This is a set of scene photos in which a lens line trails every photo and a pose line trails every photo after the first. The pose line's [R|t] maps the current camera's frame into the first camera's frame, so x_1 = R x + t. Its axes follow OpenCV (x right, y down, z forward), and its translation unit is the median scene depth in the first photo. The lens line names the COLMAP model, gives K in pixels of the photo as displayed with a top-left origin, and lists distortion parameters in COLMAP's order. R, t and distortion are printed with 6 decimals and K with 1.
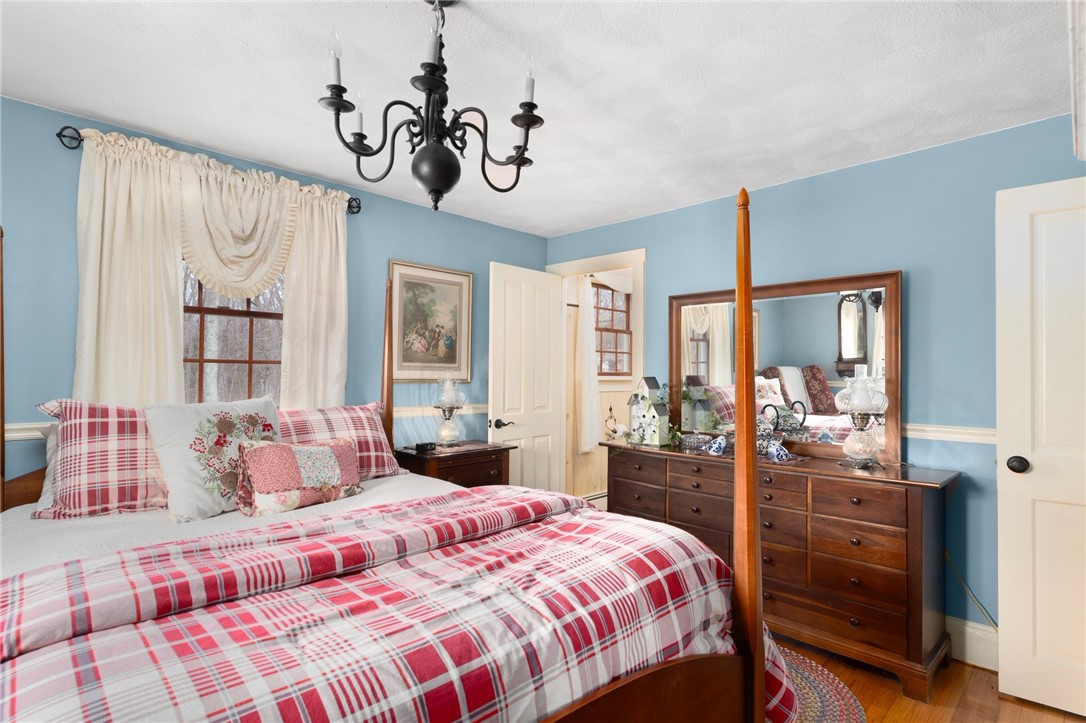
lens RADIAL K [[534.1, 0, 543.0], [0, 534.1, 361.5], [0, 0, 1]] dist [-0.002039, -0.000255]
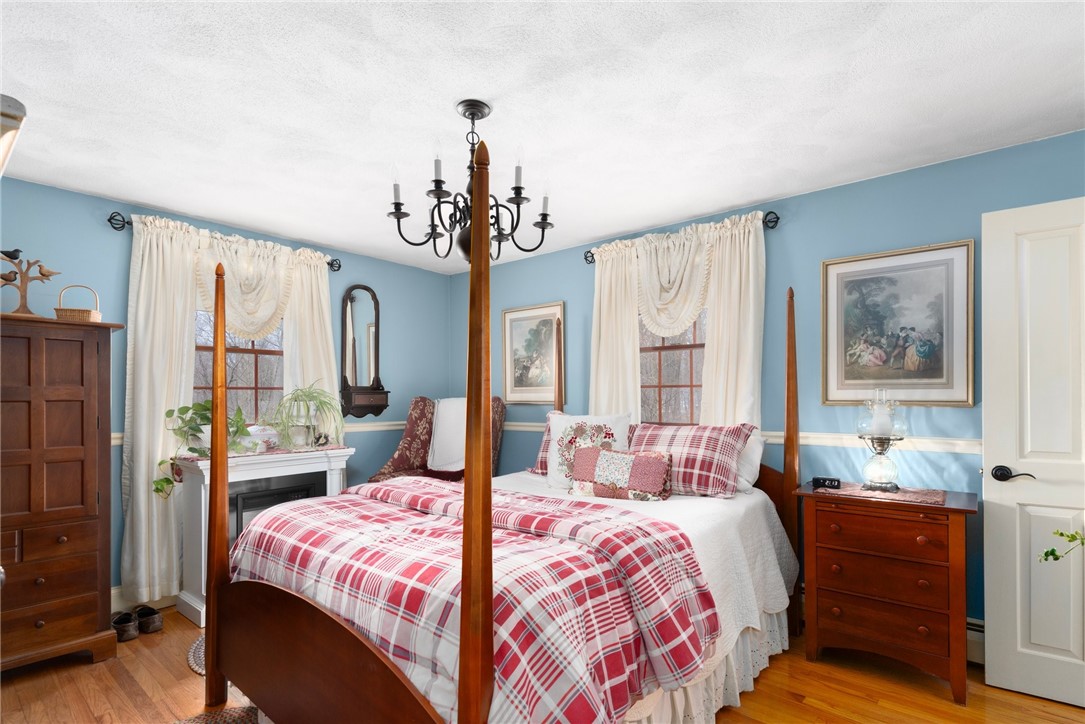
lens RADIAL K [[543.3, 0, 562.4], [0, 543.3, 379.5], [0, 0, 1]] dist [-0.001141, 0.000283]
pose [[0.104813, -0.039601, -0.993703, 0.524511], [0.027869, 0.998931, -0.036869, 0.019497], [0.994101, -0.023830, 0.105805, 0.471684]]
